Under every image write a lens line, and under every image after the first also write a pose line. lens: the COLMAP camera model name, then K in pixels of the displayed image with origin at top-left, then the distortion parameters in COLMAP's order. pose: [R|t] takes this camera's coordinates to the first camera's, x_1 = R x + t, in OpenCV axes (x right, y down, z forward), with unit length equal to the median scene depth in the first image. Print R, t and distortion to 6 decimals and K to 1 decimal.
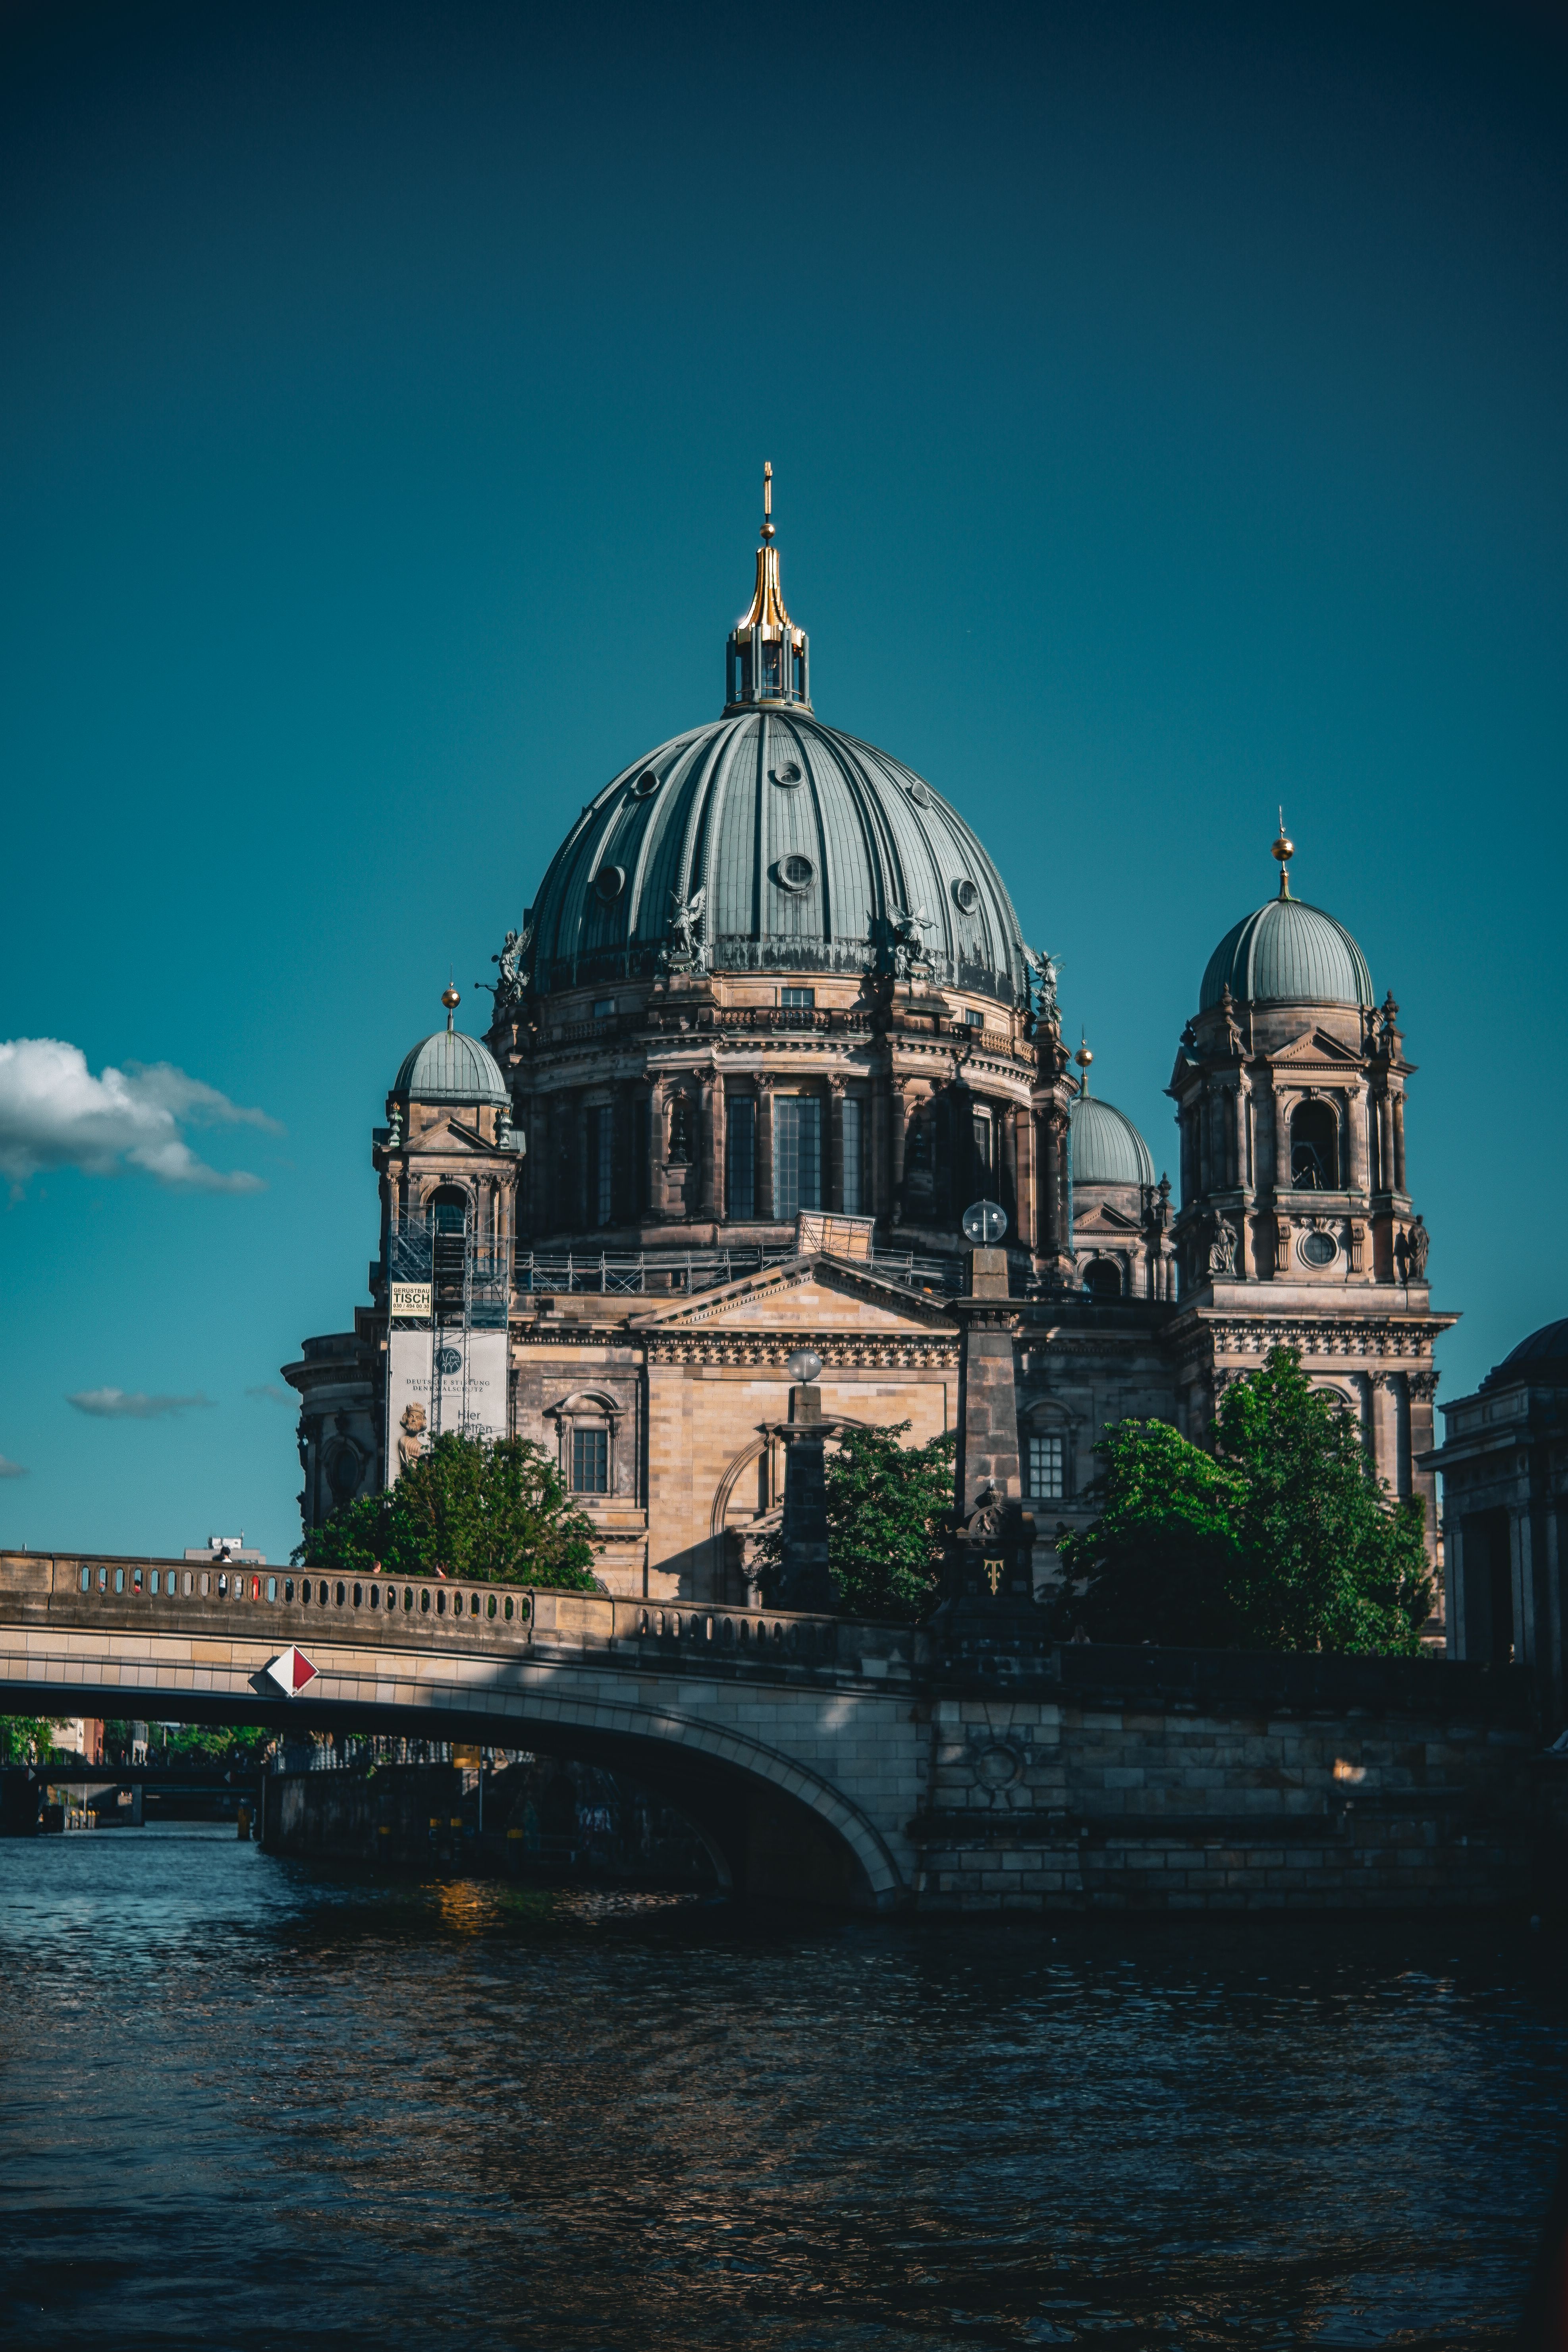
lens RADIAL K [[3668.4, 0, 724.2], [0, 3668.4, 1178.9], [0, 0, 1]] dist [-0.115145, -0.014578]
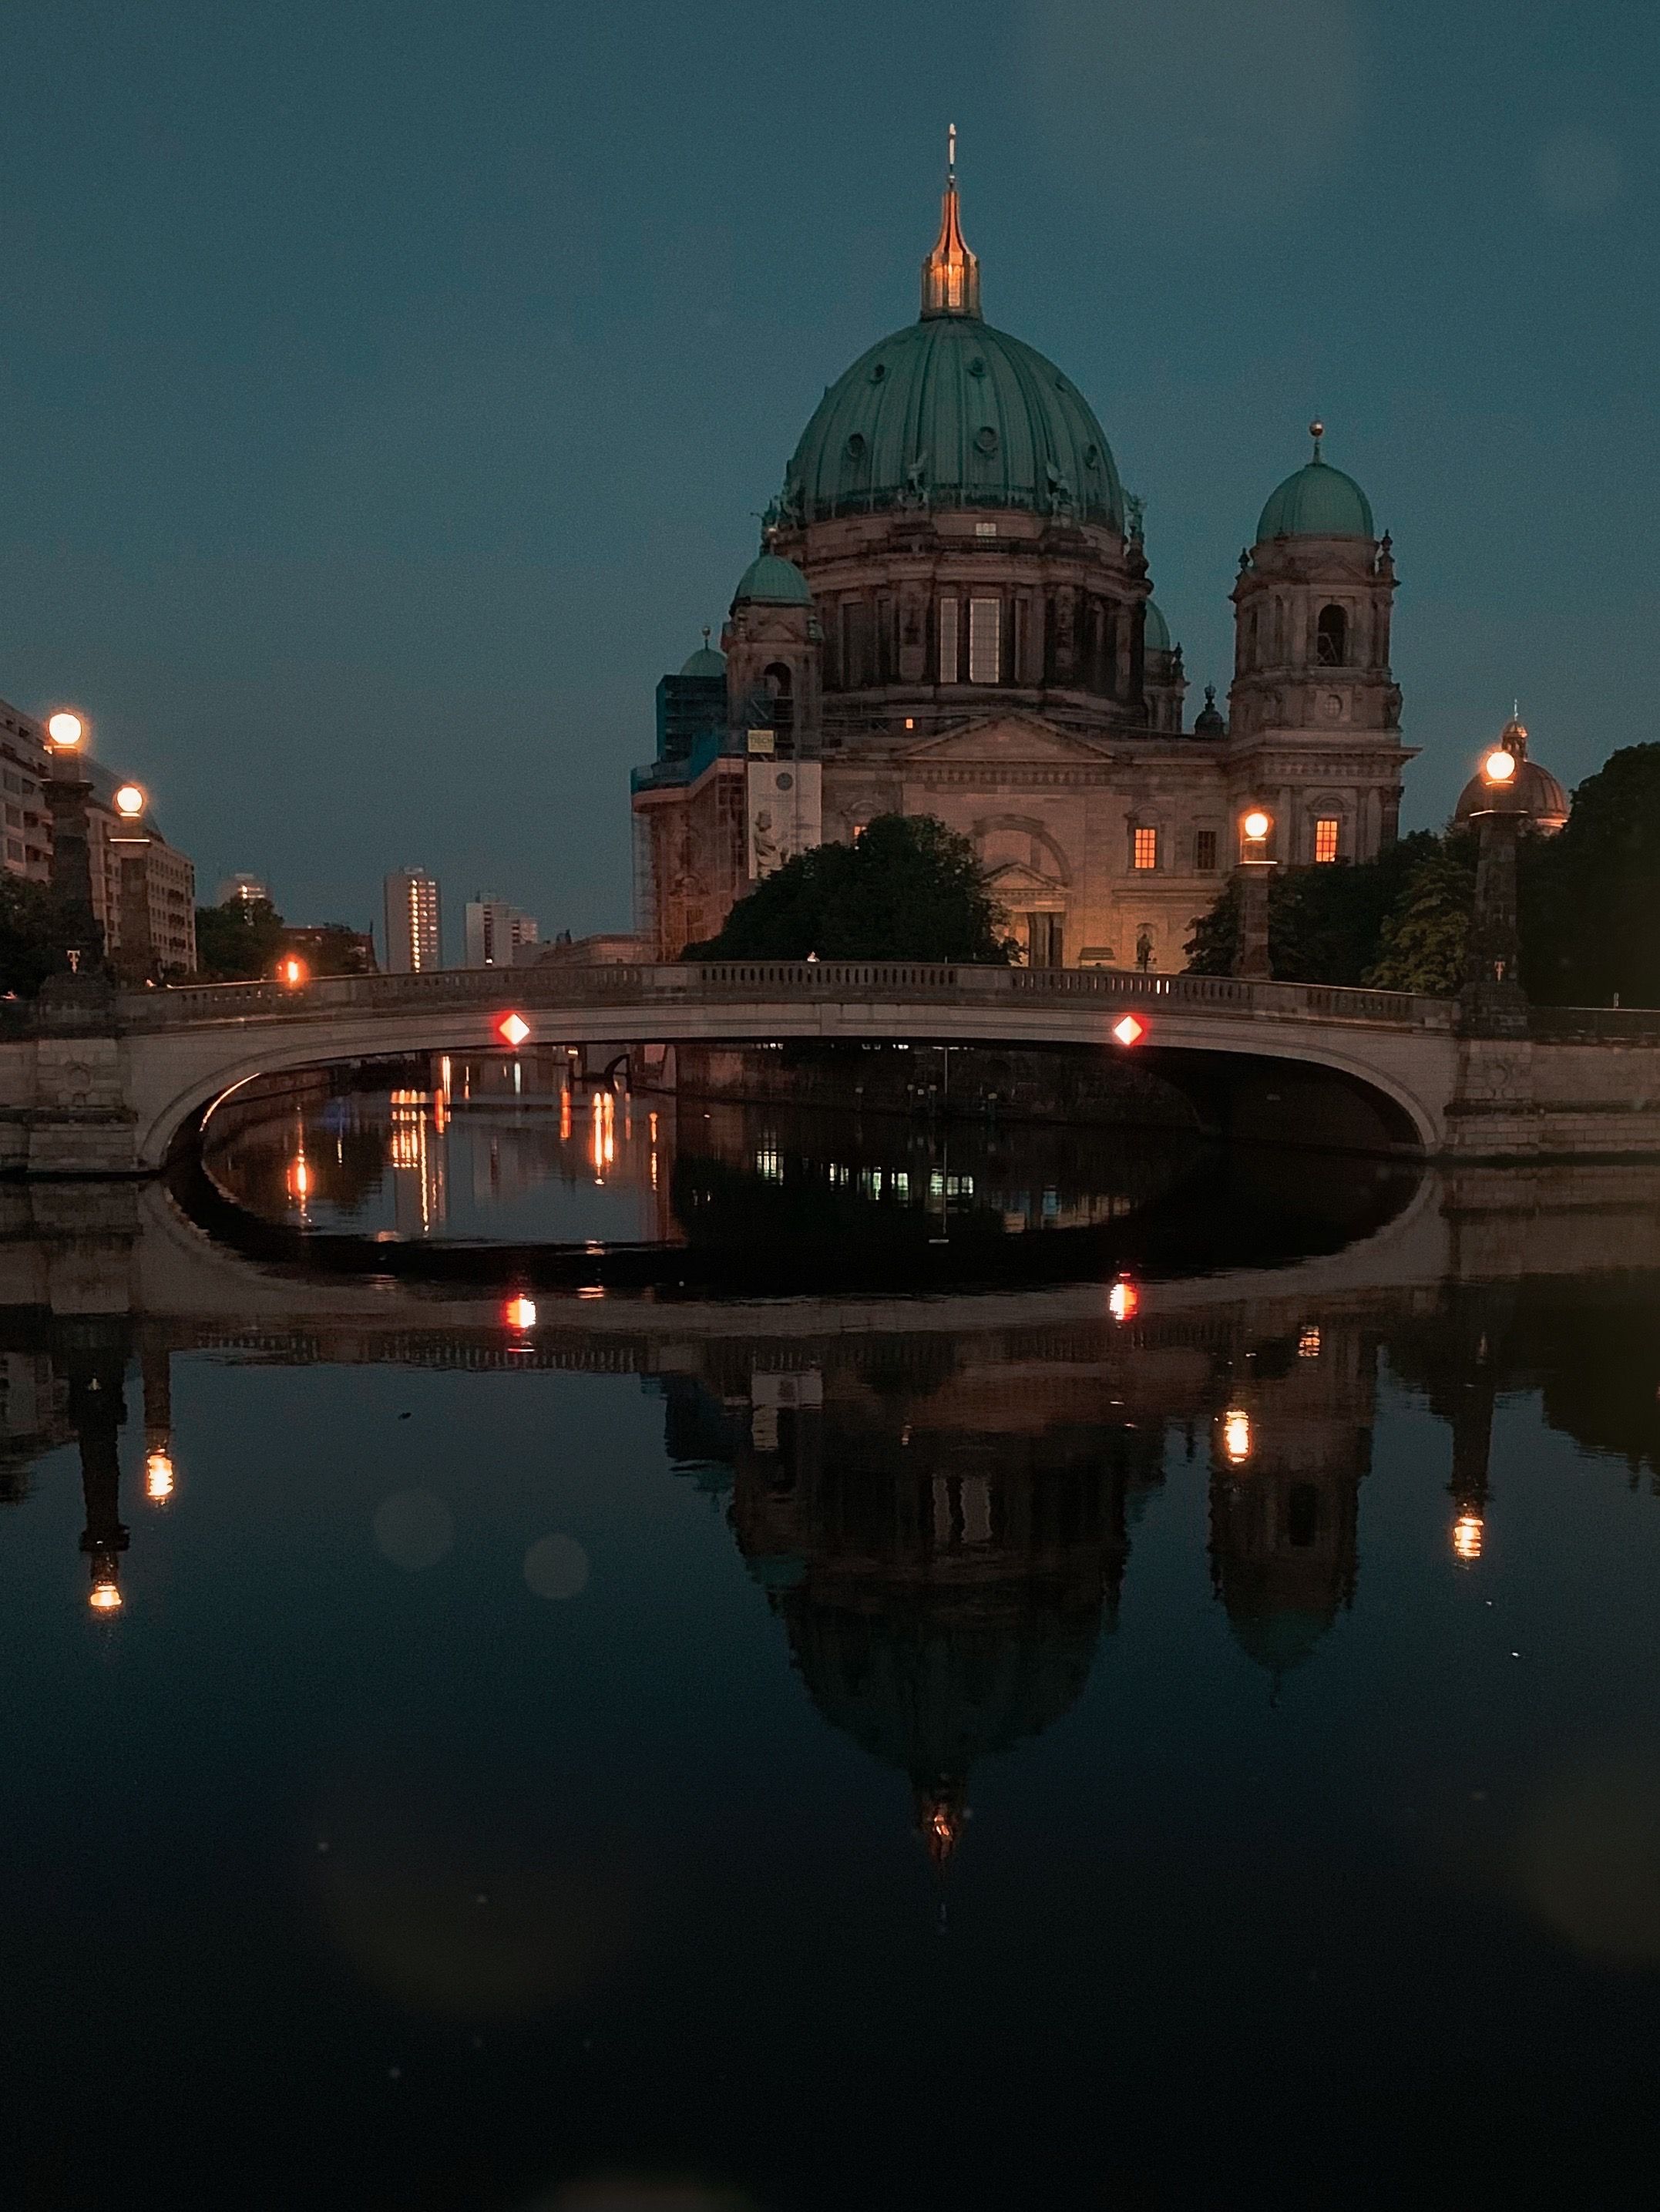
lens RADIAL K [[2431.8, 0, 827.5], [0, 2431.8, 1350.4], [0, 0, 1]] dist [0.155573, -0.447132]
pose [[0.997790, -0.014110, 0.064932, -0.124258], [-0.005566, 0.956012, 0.293274, -0.024350], [-0.066214, -0.292987, 0.953821, -0.070171]]
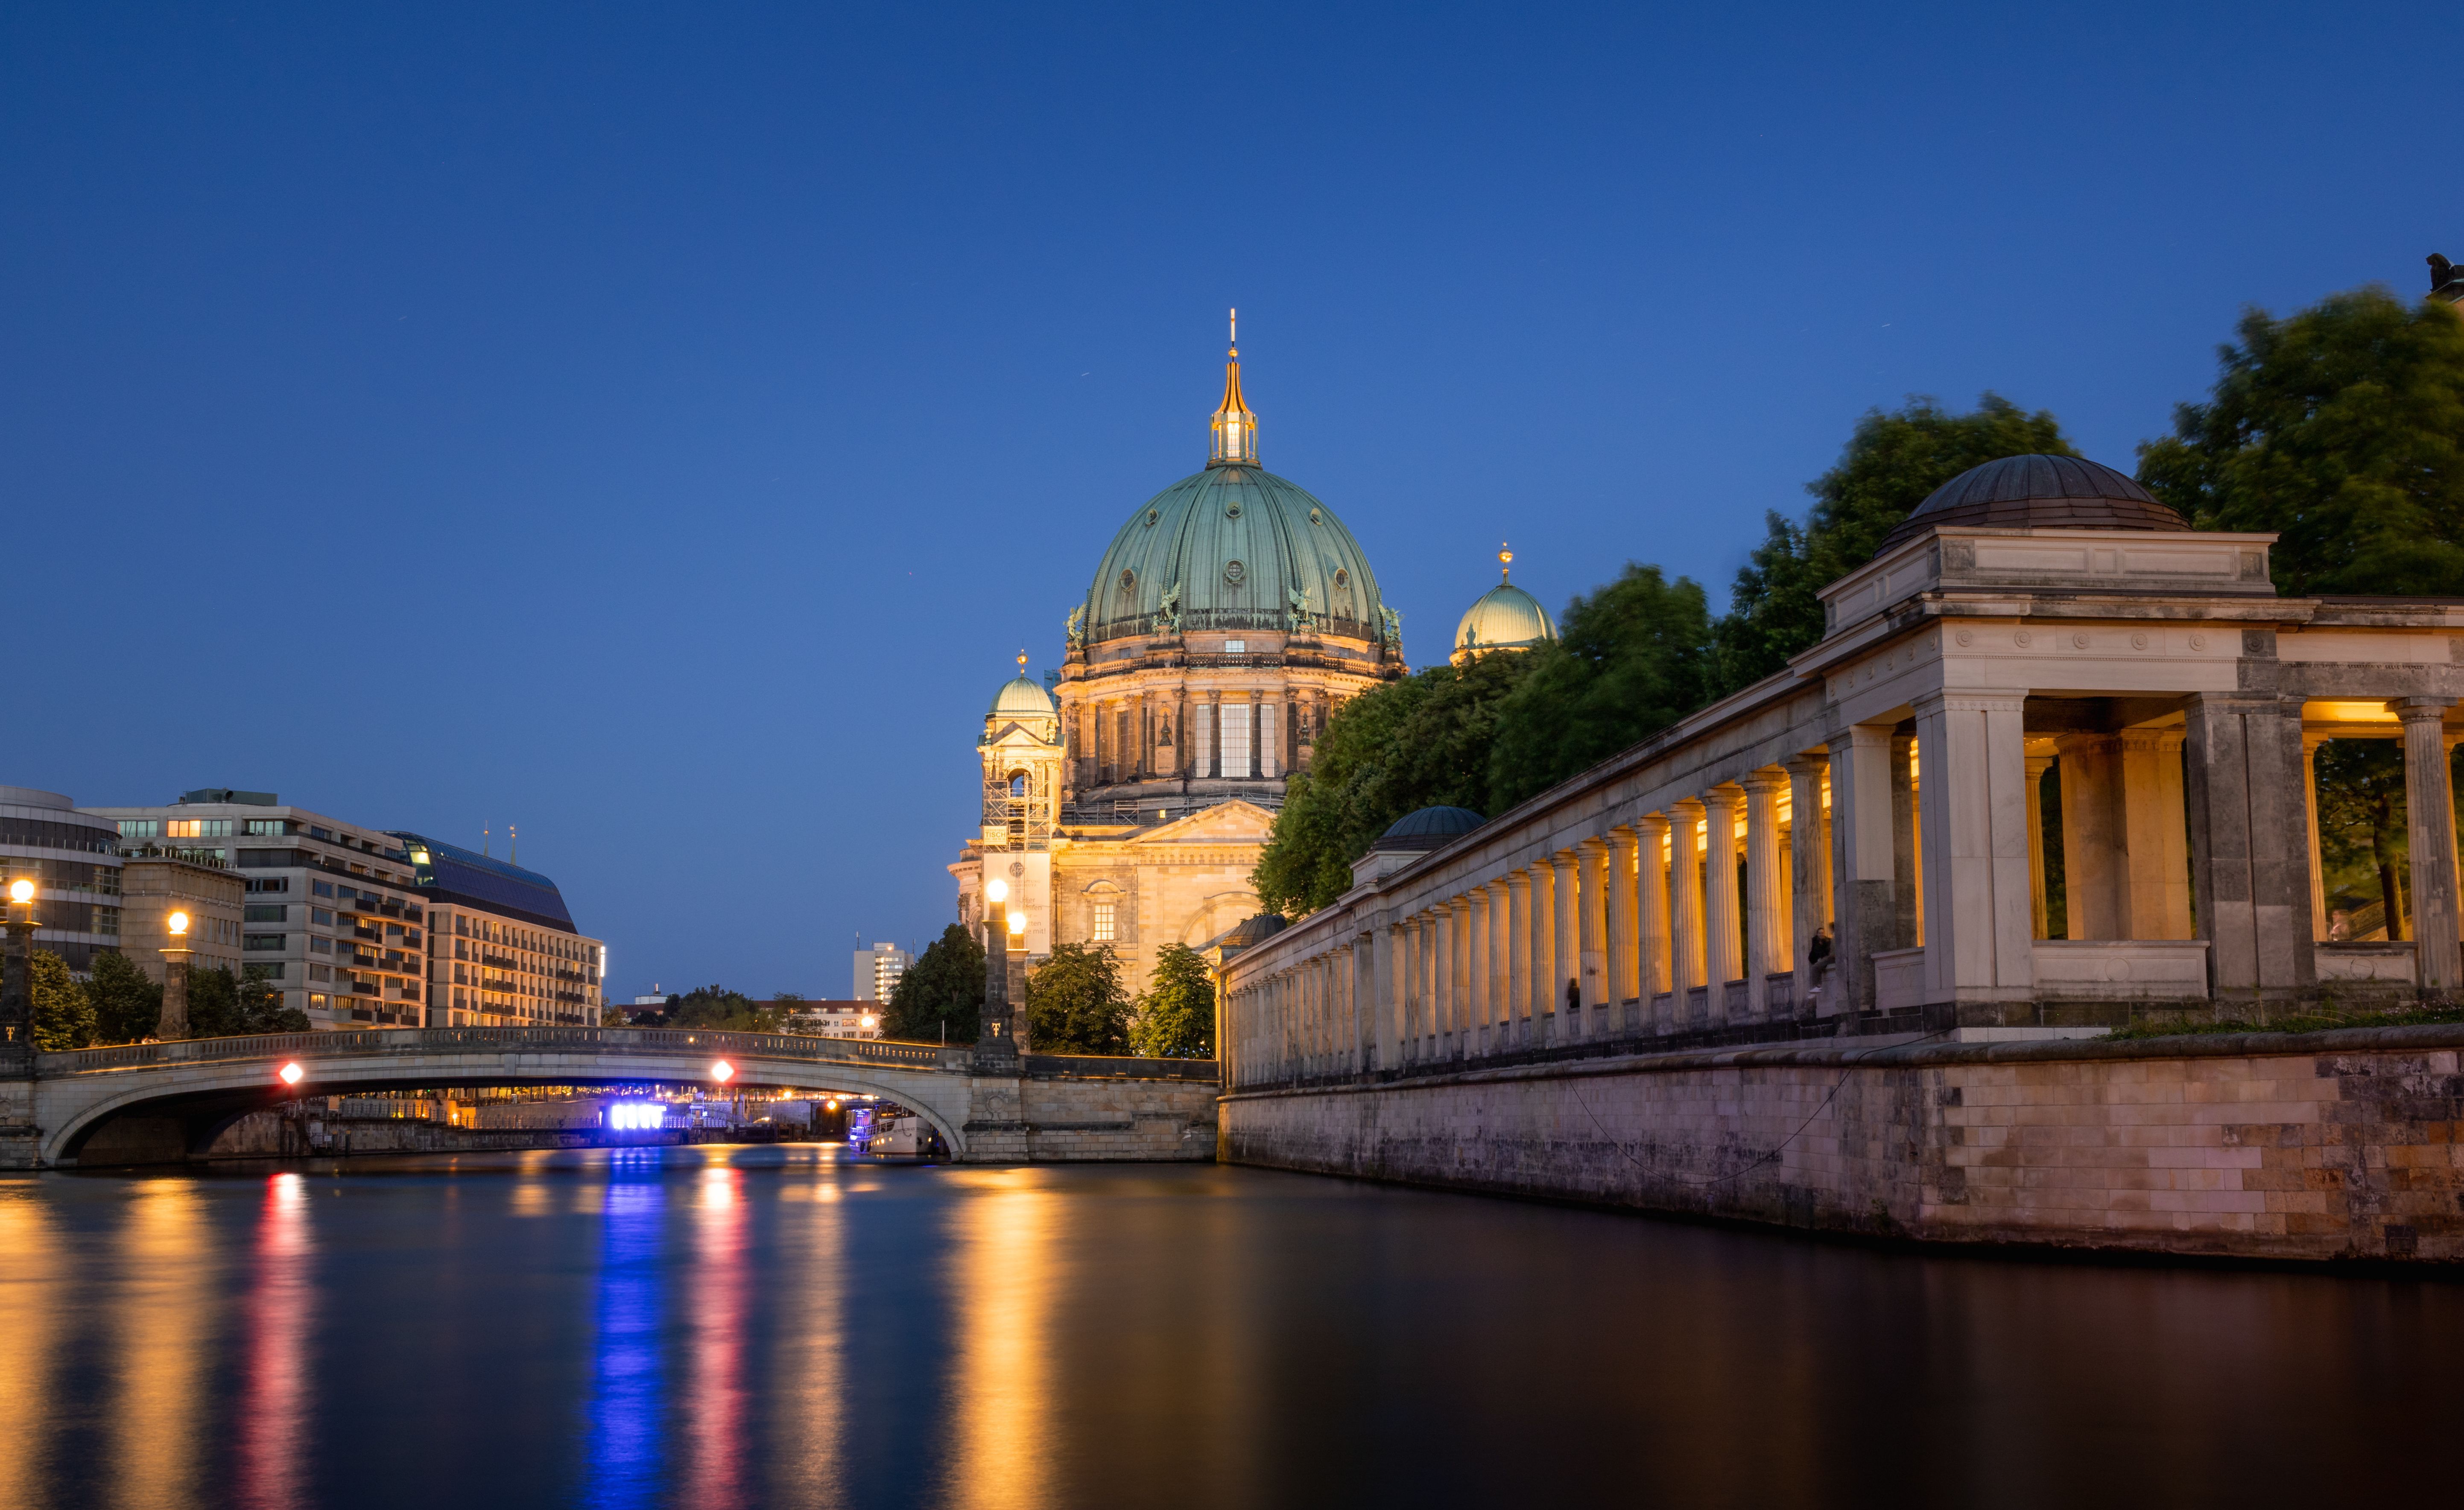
lens RADIAL K [[2881.8, 0, 1232.0], [0, 2881.8, 755.0], [0, 0, 1]] dist [0.035218, 0.028486]
pose [[0.994664, -0.022508, -0.100685, 0.164027], [0.027047, 0.998668, 0.043950, -0.061713], [0.099561, -0.046438, 0.993947, -0.362111]]
